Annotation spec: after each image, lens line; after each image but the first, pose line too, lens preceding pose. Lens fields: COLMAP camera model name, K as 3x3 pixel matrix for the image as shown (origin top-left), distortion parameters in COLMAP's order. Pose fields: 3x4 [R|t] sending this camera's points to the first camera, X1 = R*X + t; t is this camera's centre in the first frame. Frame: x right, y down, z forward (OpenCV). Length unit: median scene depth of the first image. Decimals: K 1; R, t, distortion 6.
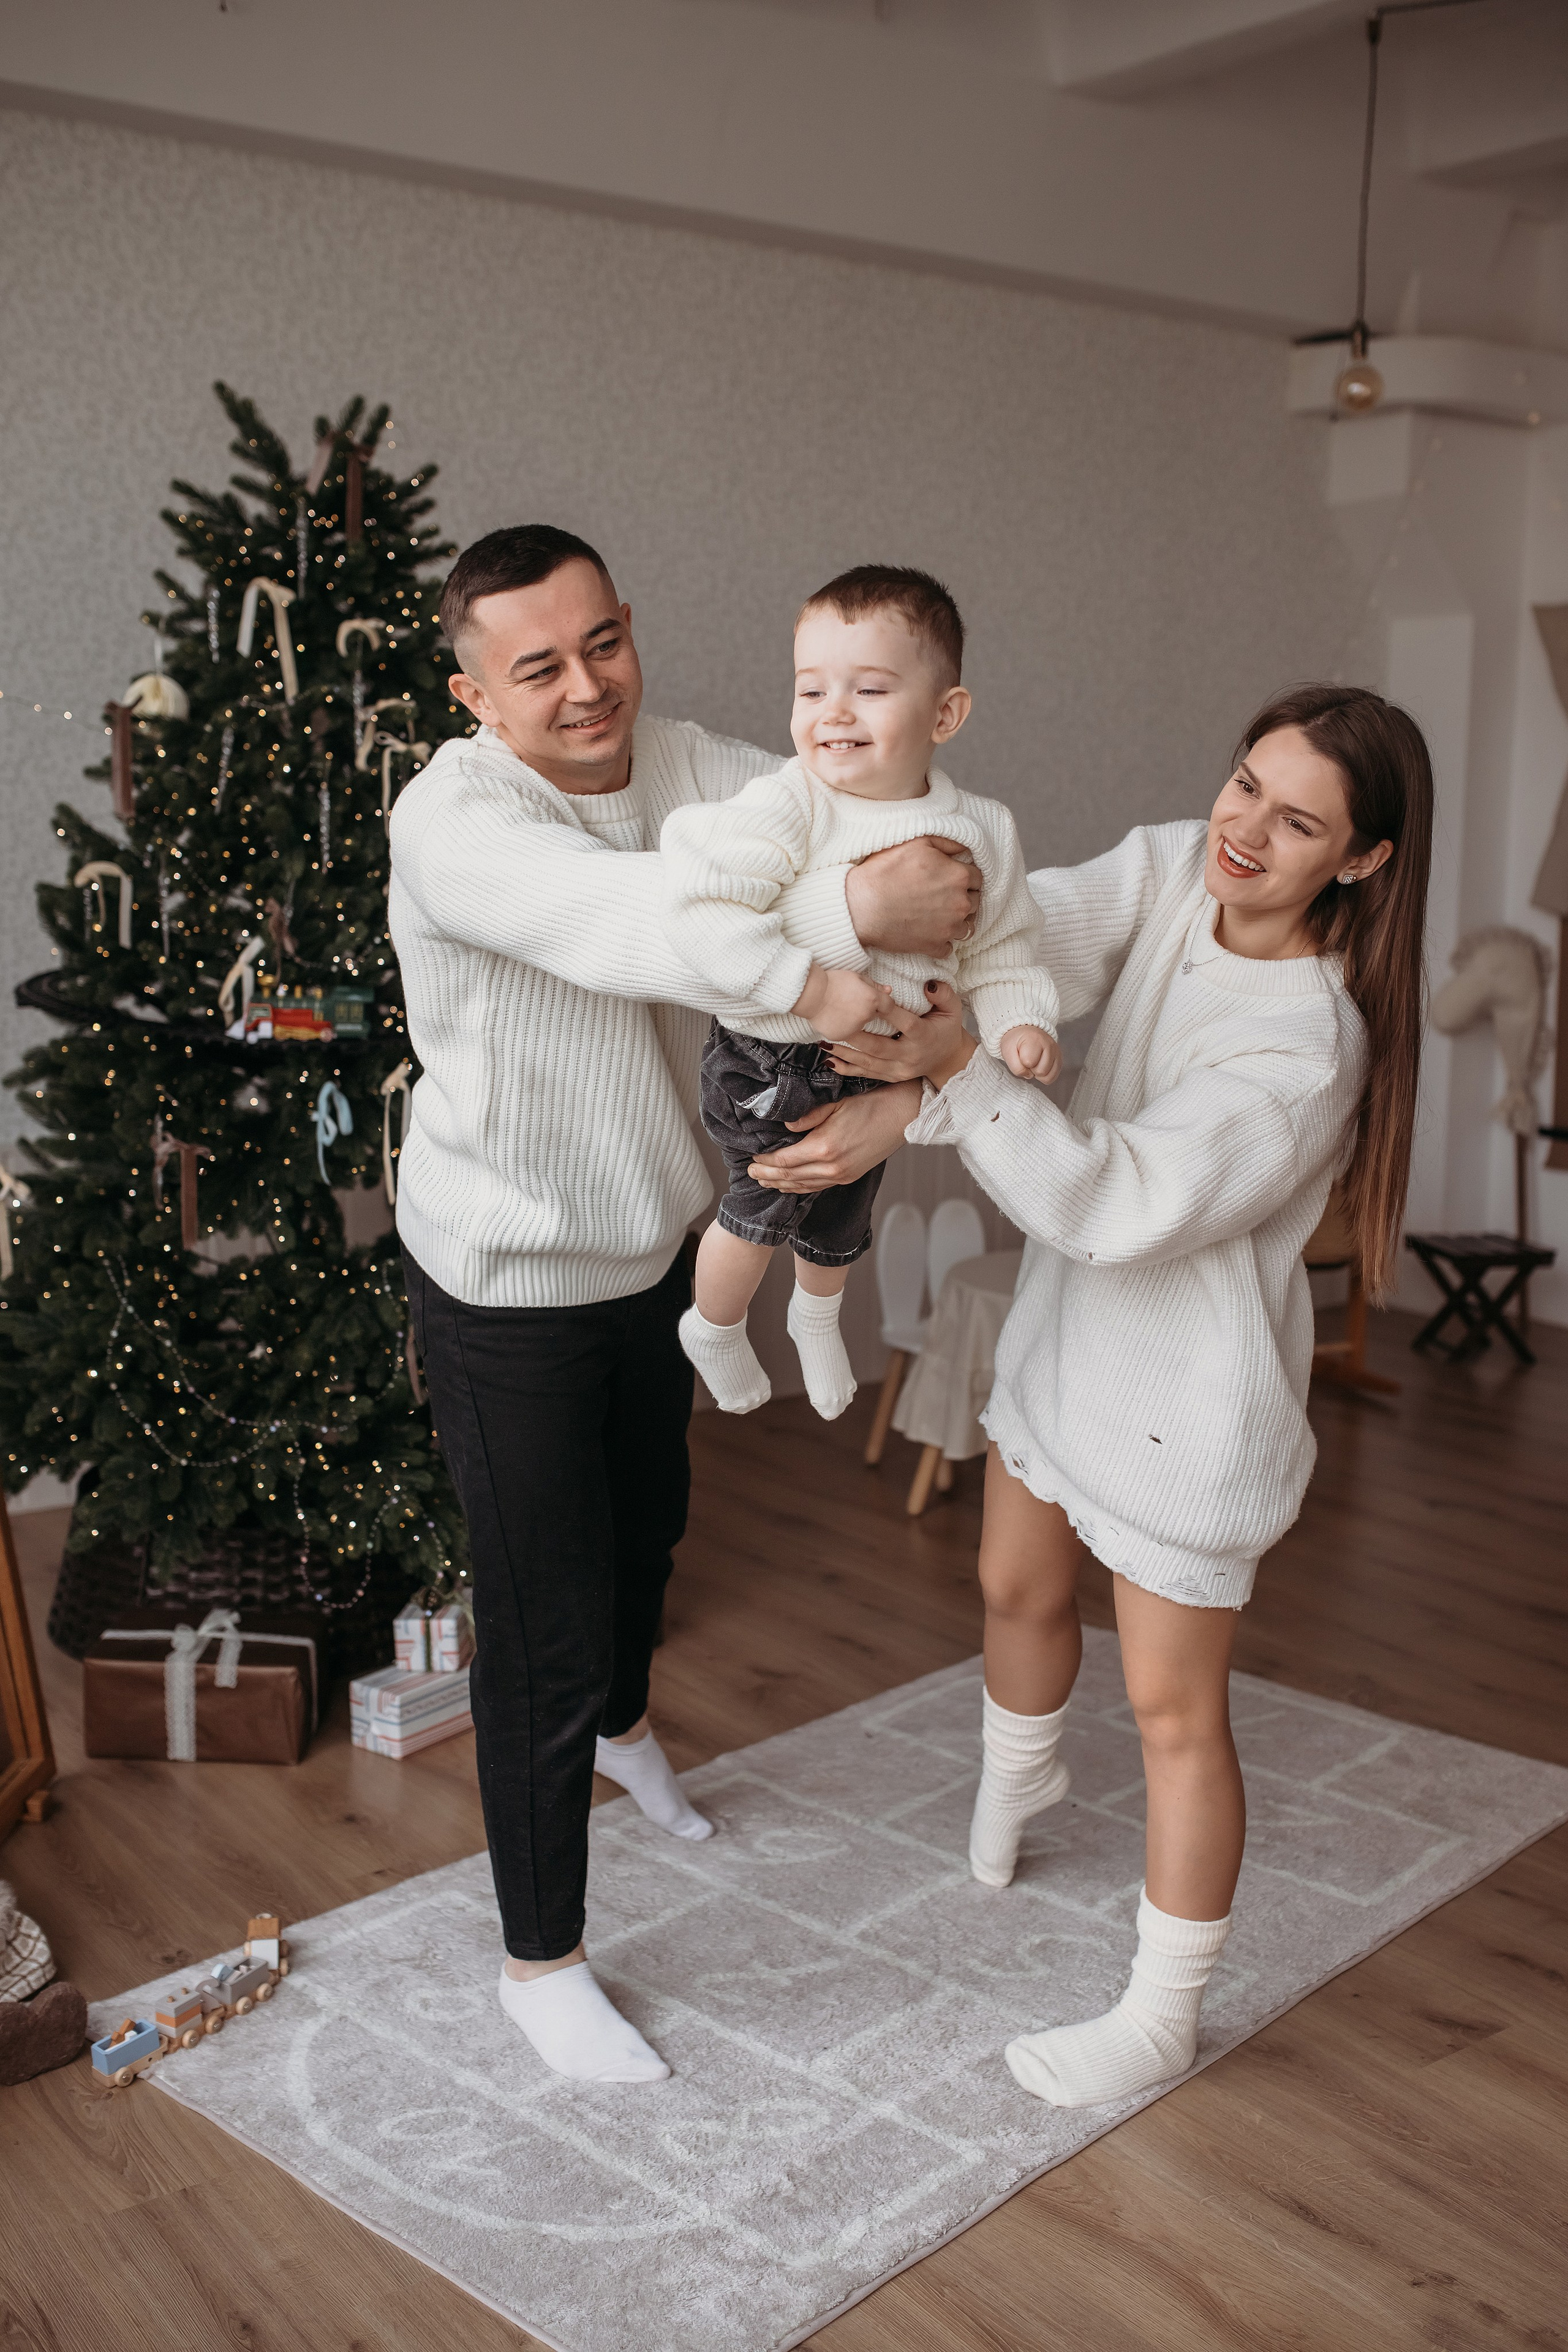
lens RADIAL K [[2404.5, 0, 793.7], [0, 2404.5, 1178.6], [0, 0, 1]] dist [-0.076784, 0.107599]
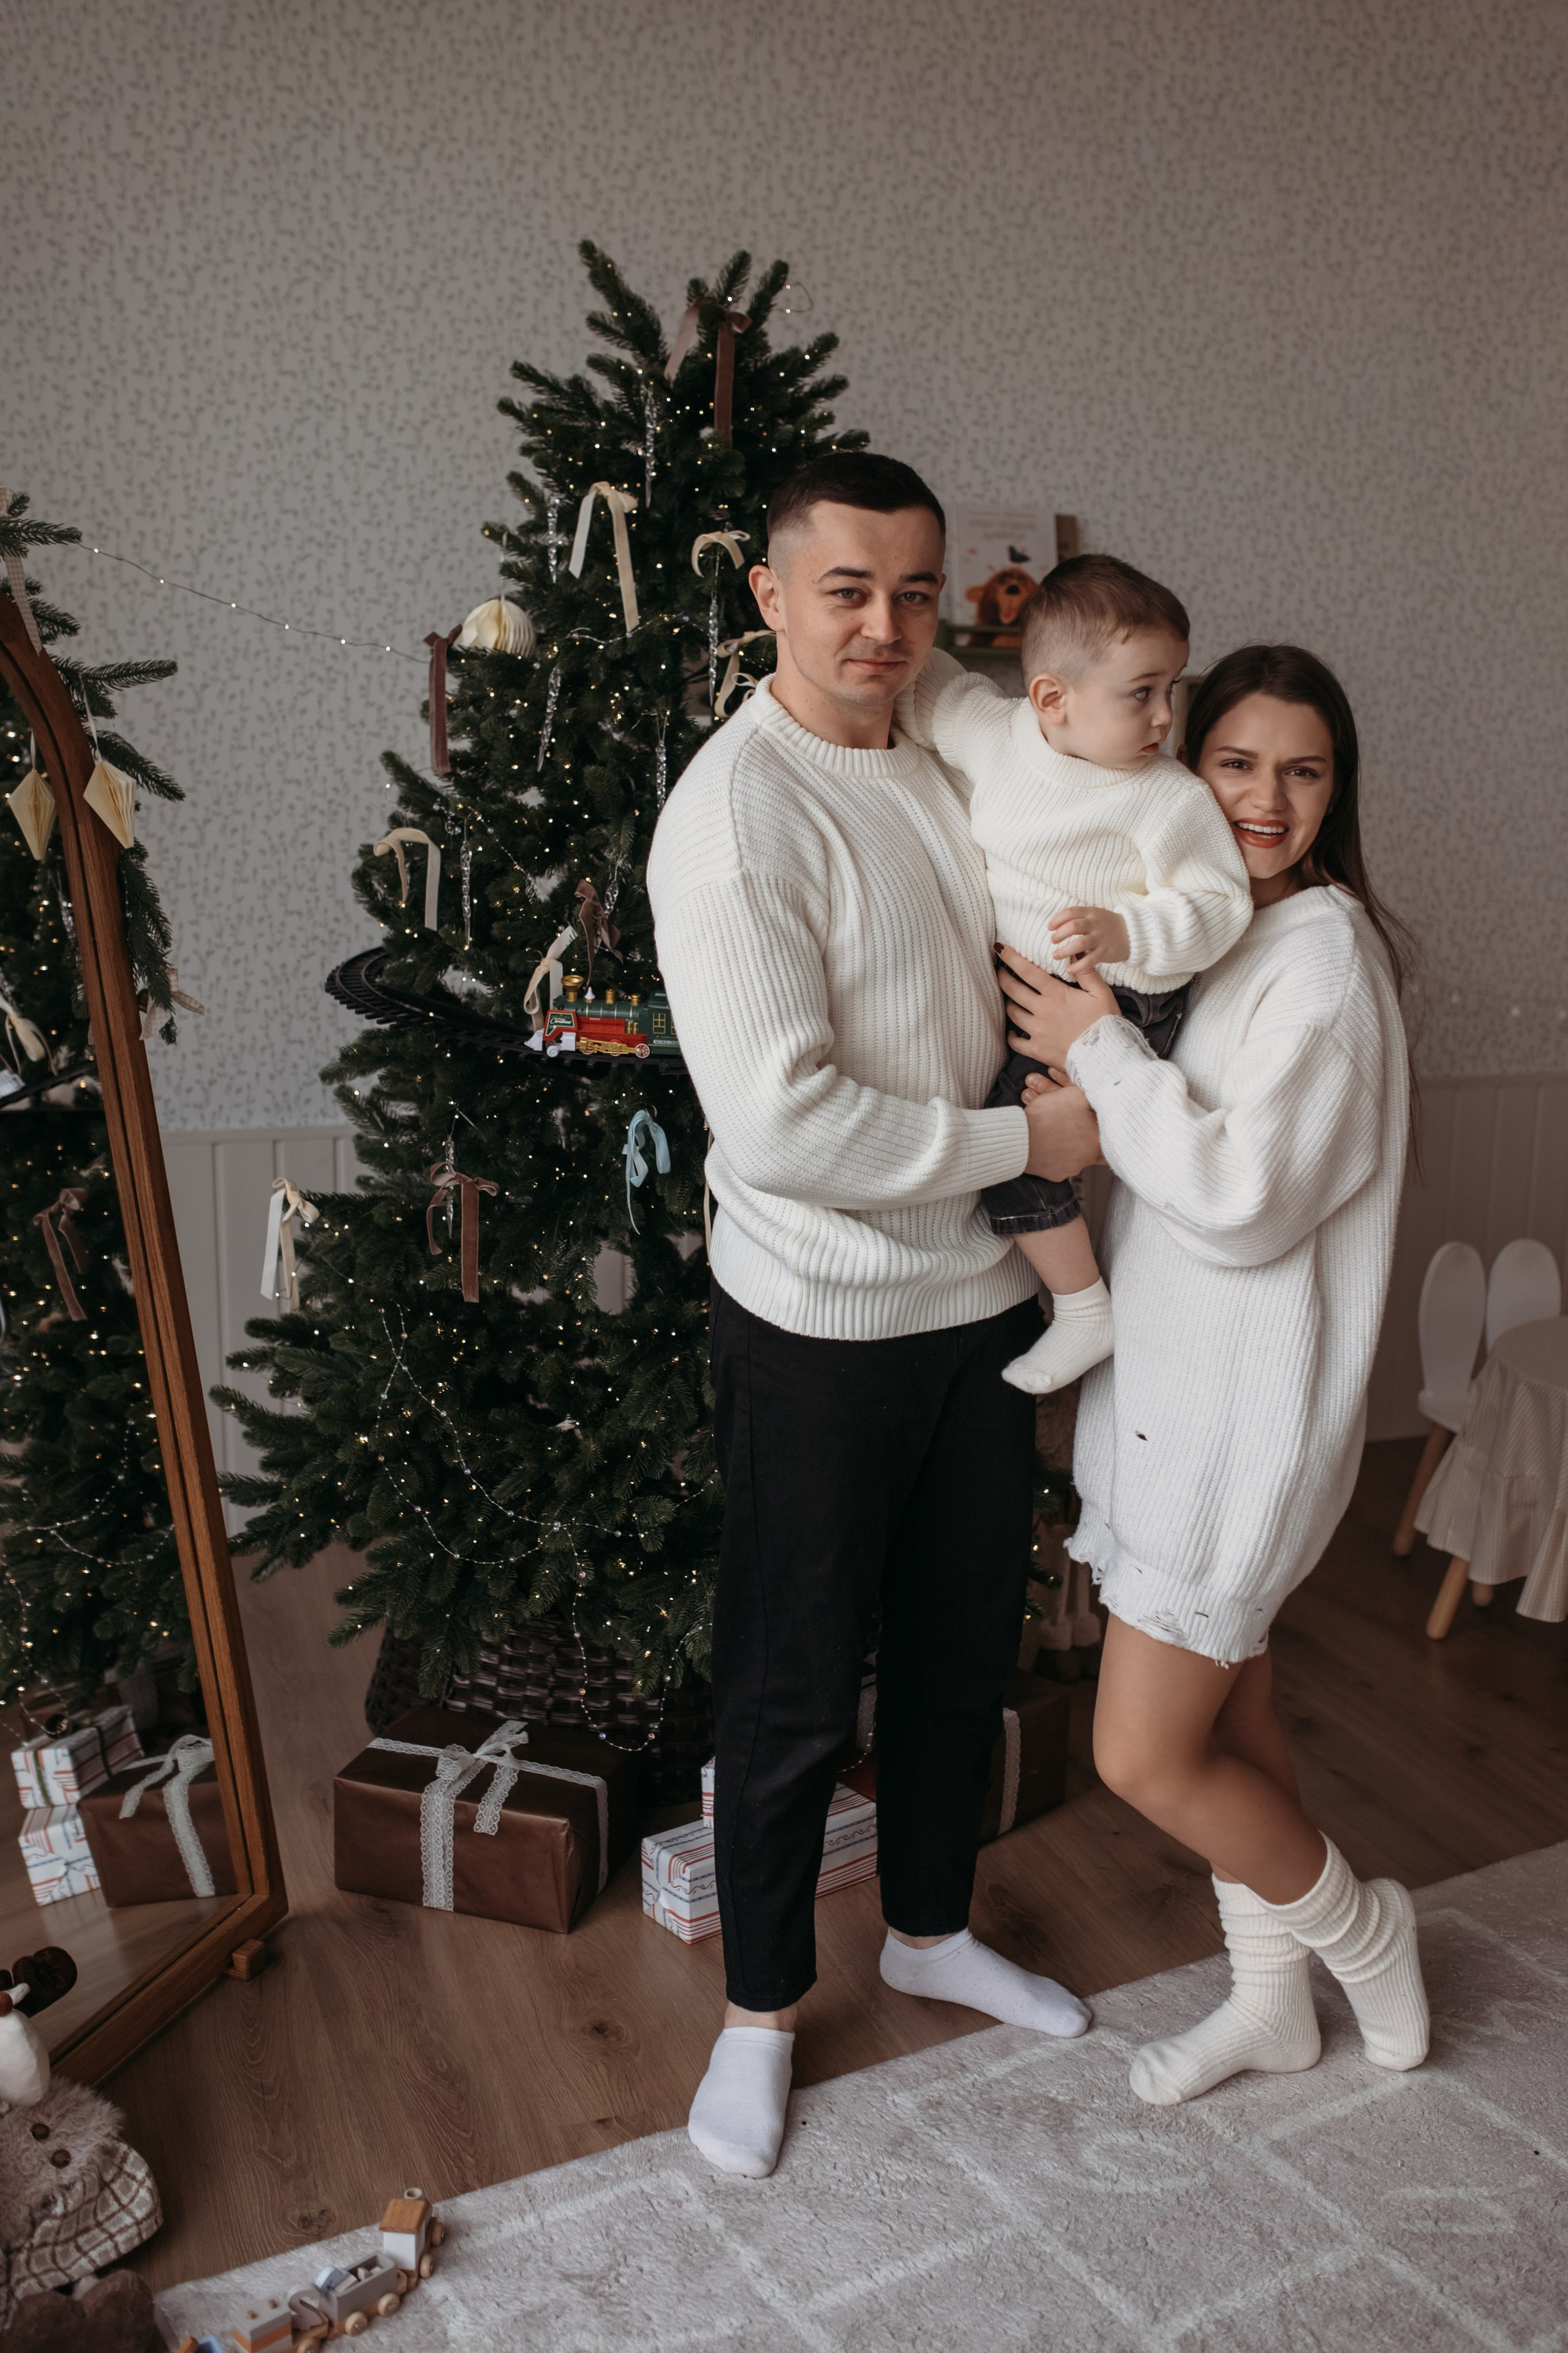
lens RADIAL K [[2433.7, 0, 799.5], [0, 2433.7, 1144.1], [0, 0, 1]] dist [-0.063264, 0.077252]
pose [[0.958660, 0.056544, -0.278880, 0.085716], [-0.048250, 0.998167, 0.036521, -0.060638], [0.280434, -0.021555, 0.959631, 0.226178]]
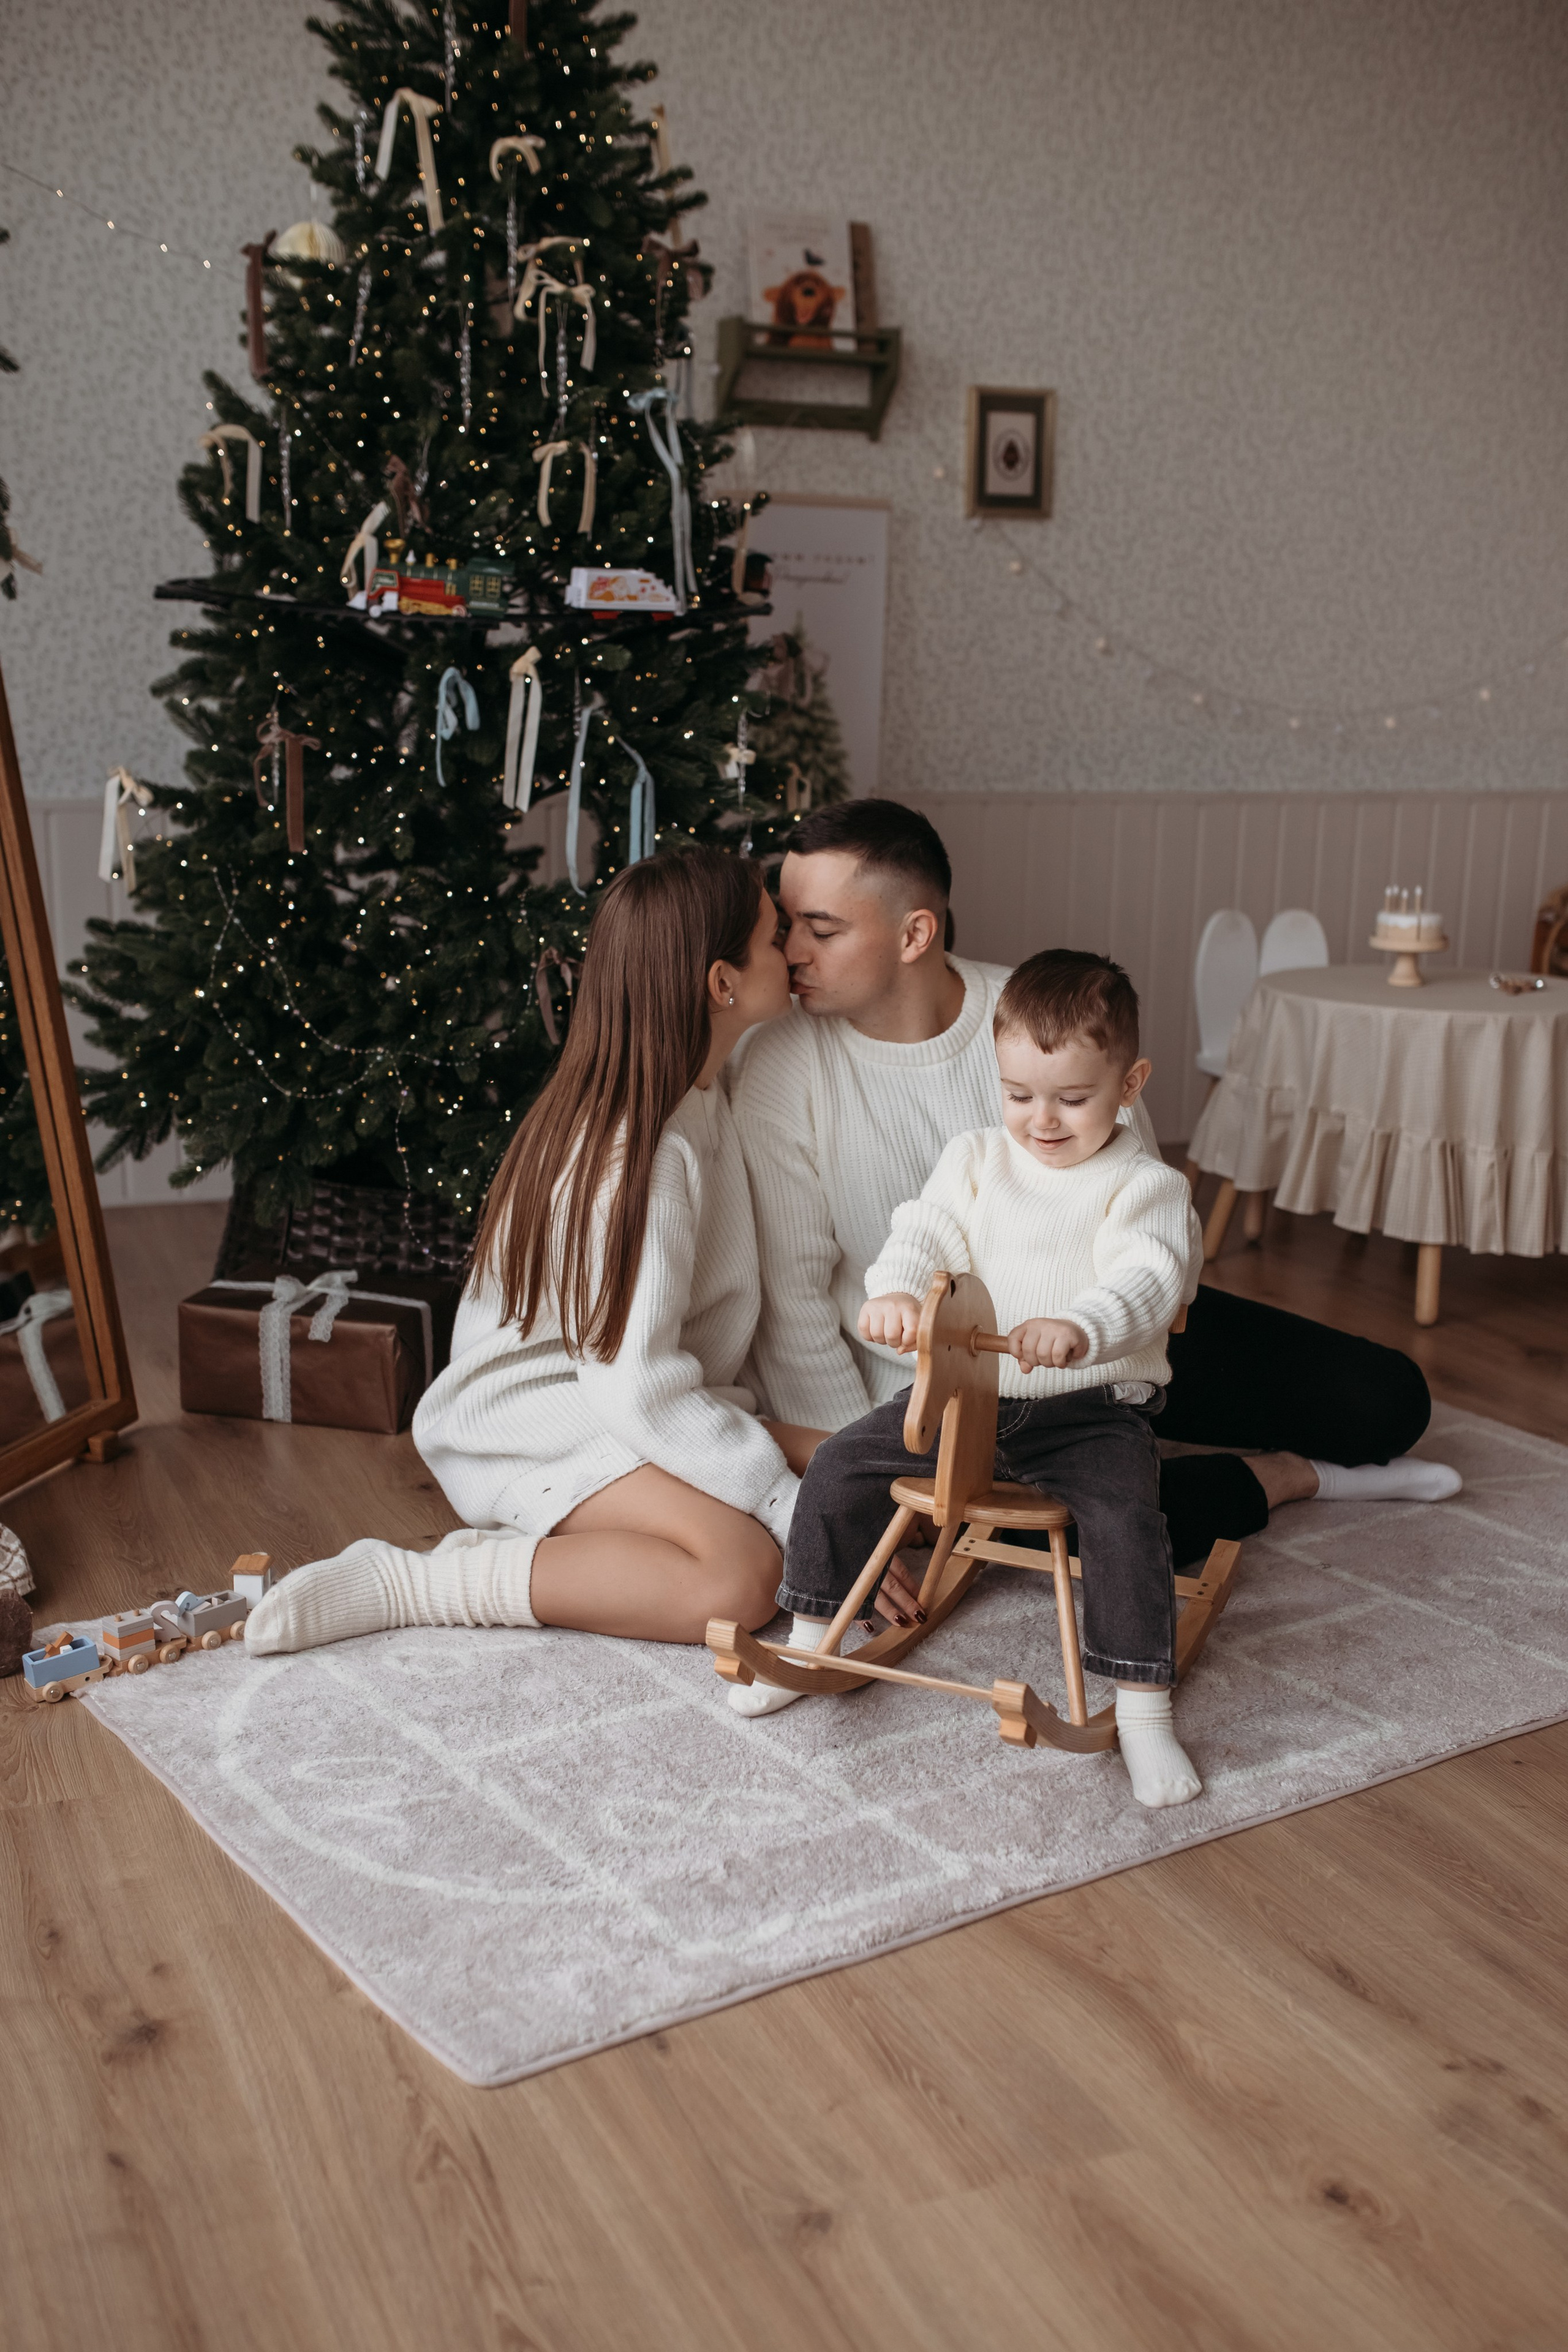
lens RADIAL K [[2528.9, 0, 798.7], [0, 2528.9, 1264.1], [0, 0, 1]] dist [-0.071482, 0.122582]
pose [[0.974518, 0.057631, -0.216781, 0.142346], [-0.038879, 0.995201, 0.089797, 0.089362], [0.220915, -0.079081, 0.972082, 0.111142]]
